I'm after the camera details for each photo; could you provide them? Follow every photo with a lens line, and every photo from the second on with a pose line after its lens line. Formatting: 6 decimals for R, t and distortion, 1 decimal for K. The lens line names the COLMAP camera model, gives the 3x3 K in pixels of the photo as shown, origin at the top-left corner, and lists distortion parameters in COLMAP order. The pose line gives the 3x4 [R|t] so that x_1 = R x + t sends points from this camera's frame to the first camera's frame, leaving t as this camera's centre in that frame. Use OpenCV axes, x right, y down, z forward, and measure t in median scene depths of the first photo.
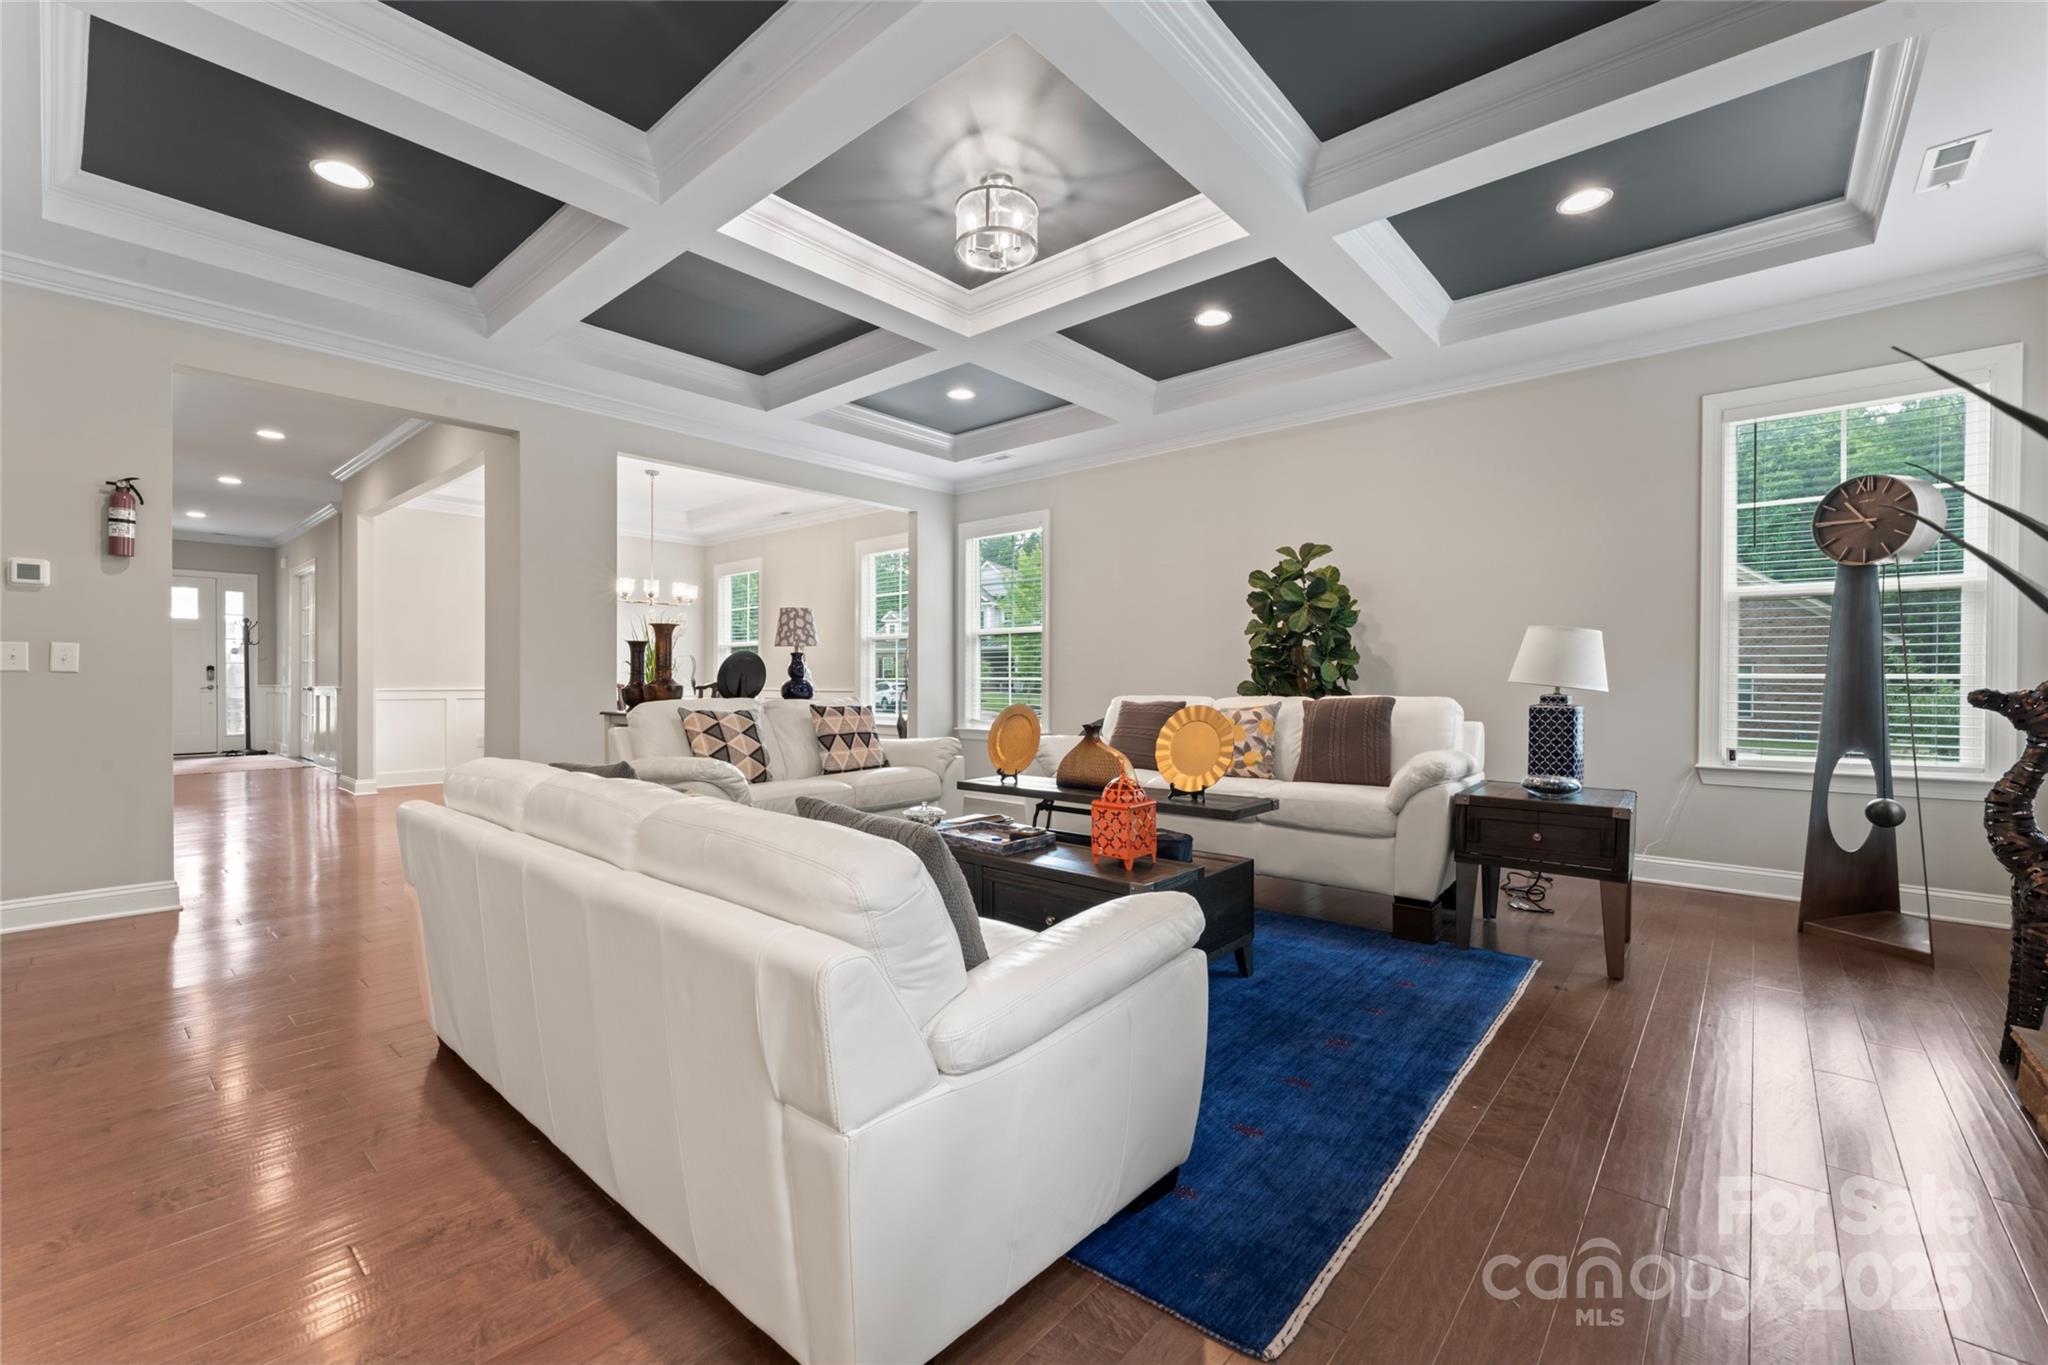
lens RADIAL K [[826.7, 0, 1024.0], [0, 826.7, 682.5], [0, 0, 1]] dist [0.001249, 0.000459]
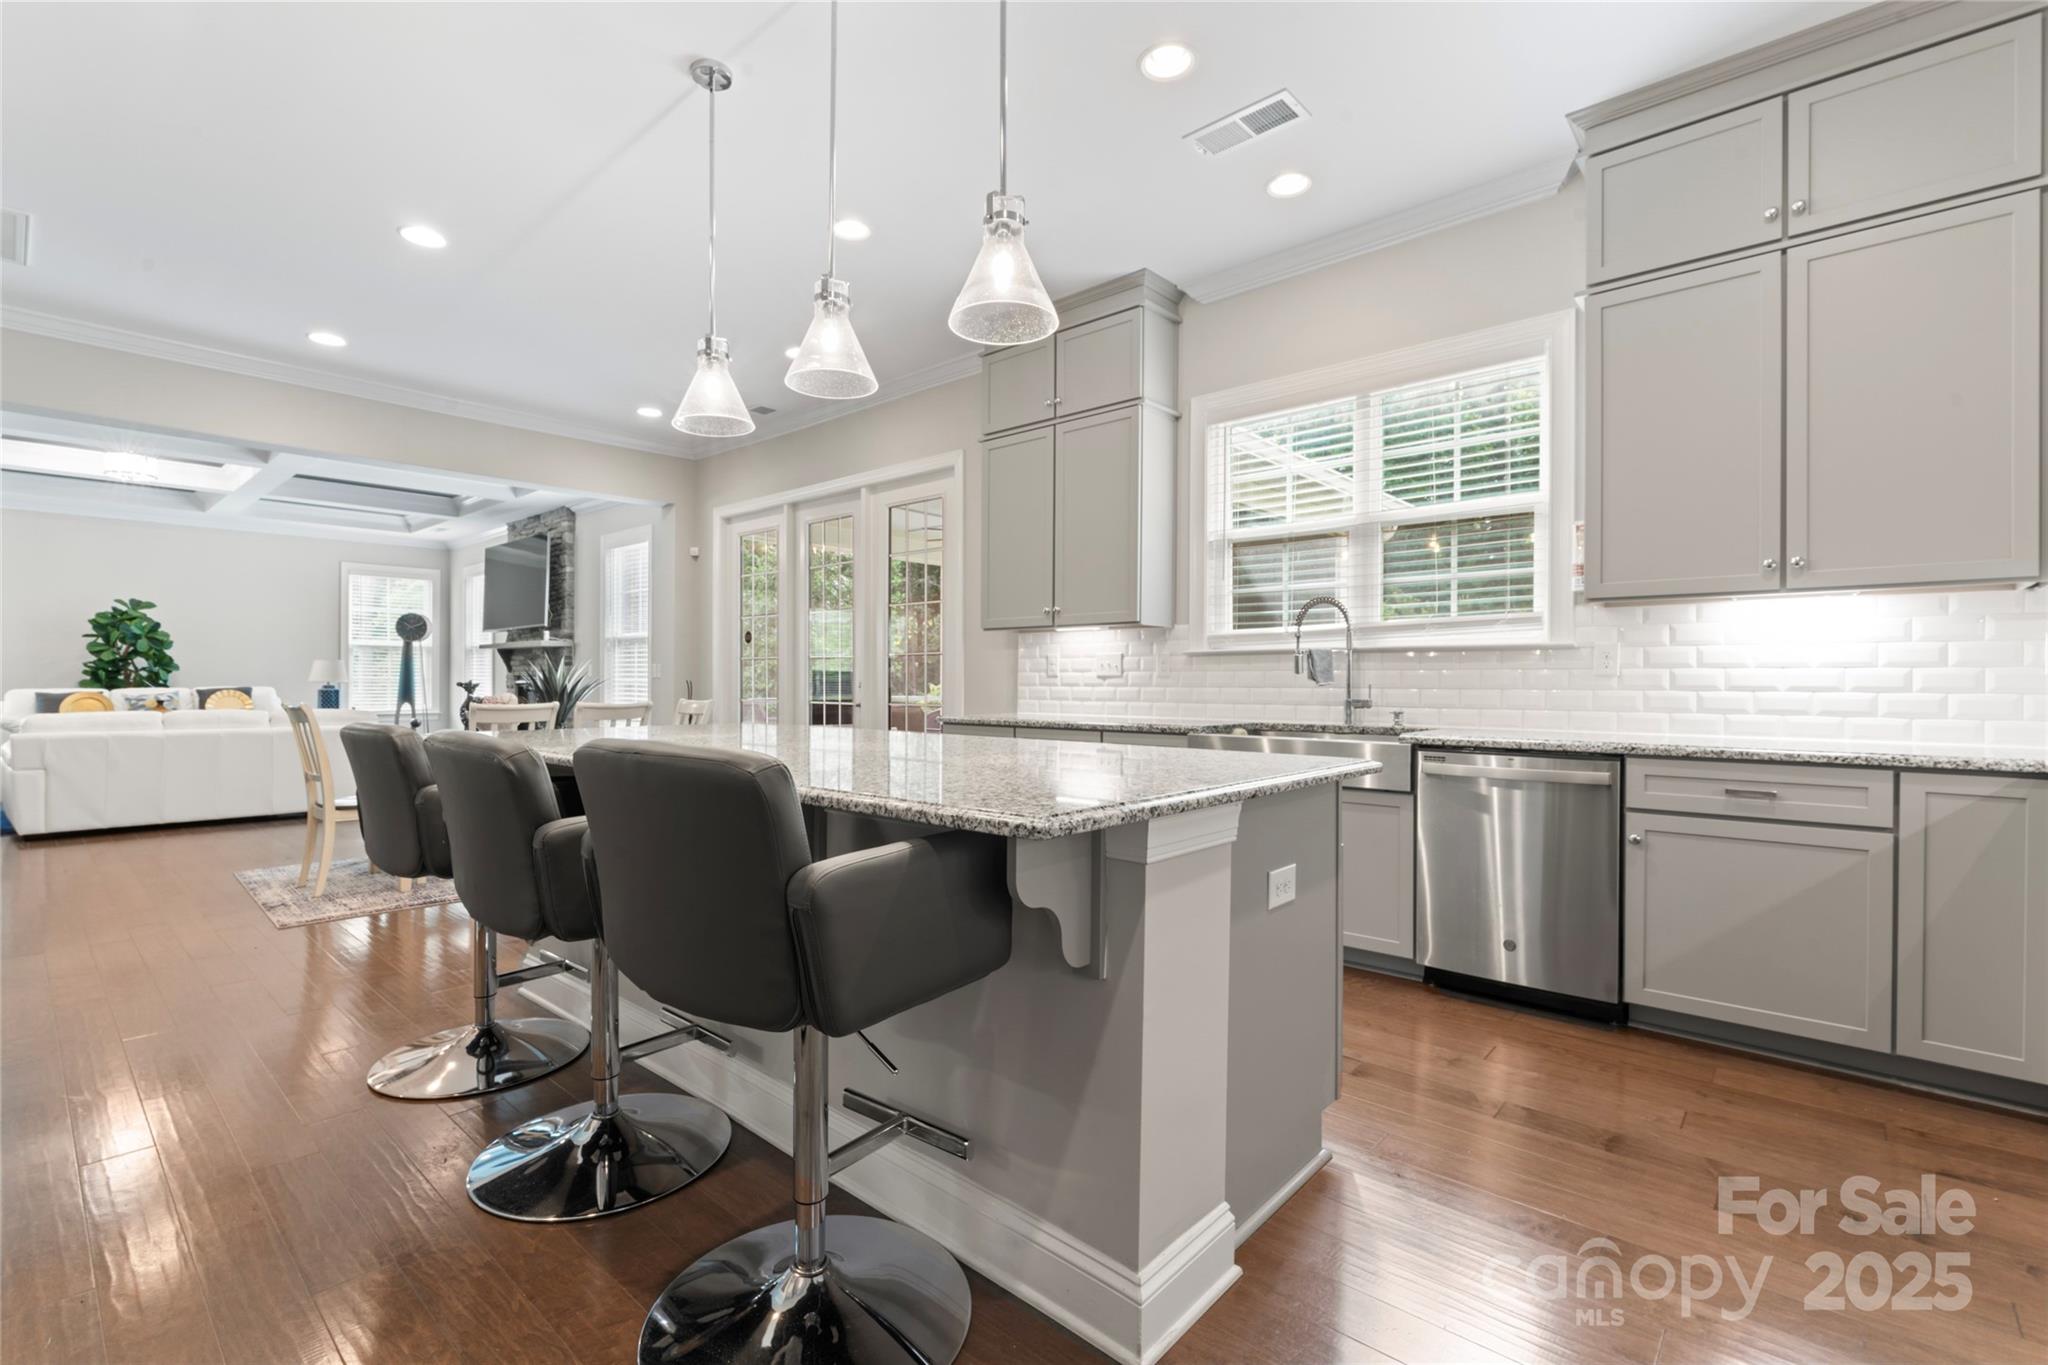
lens RADIAL K [[913.0, 0, 1024.0], [0, 913.0, 682.5], [0, 0, 1]] dist [-0.002657, -0.000371]
pose [[0.019344, 0.003475, 0.999807, -1.539875], [0.010225, 0.999941, -0.003673, 0.028558], [-0.999761, 0.010295, 0.019307, -0.884798]]
